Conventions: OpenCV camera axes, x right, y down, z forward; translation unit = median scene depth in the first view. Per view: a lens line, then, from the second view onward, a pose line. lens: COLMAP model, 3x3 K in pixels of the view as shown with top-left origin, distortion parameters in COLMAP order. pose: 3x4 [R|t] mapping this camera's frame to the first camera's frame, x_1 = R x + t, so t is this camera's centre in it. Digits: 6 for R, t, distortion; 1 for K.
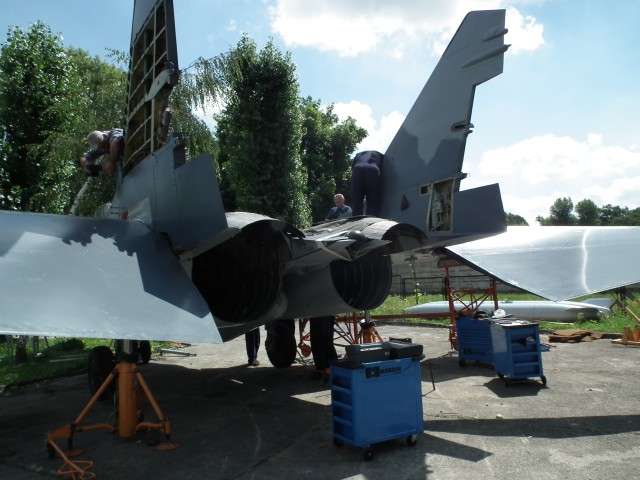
lens RADIAL K [[503.8, 0, 326.3], [0, 503.8, 261.4], [0, 0, 1]] dist [-0.020160, 0.020333]
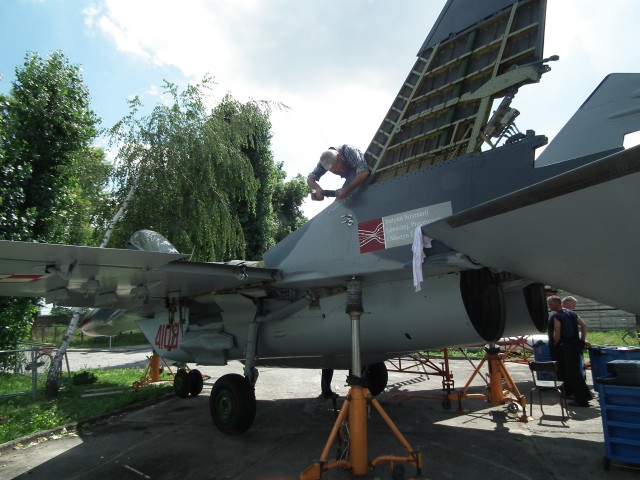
lens RADIAL K [[441.1, 0, 323.2], [0, 441.1, 252.6], [0, 0, 1]] dist [0.000655, -0.010185]
pose [[0.977927, 0.044378, 0.204181, -0.538297], [-0.020119, 0.992644, -0.119388, 0.048954], [-0.207977, 0.112644, 0.971626, 0.186059]]
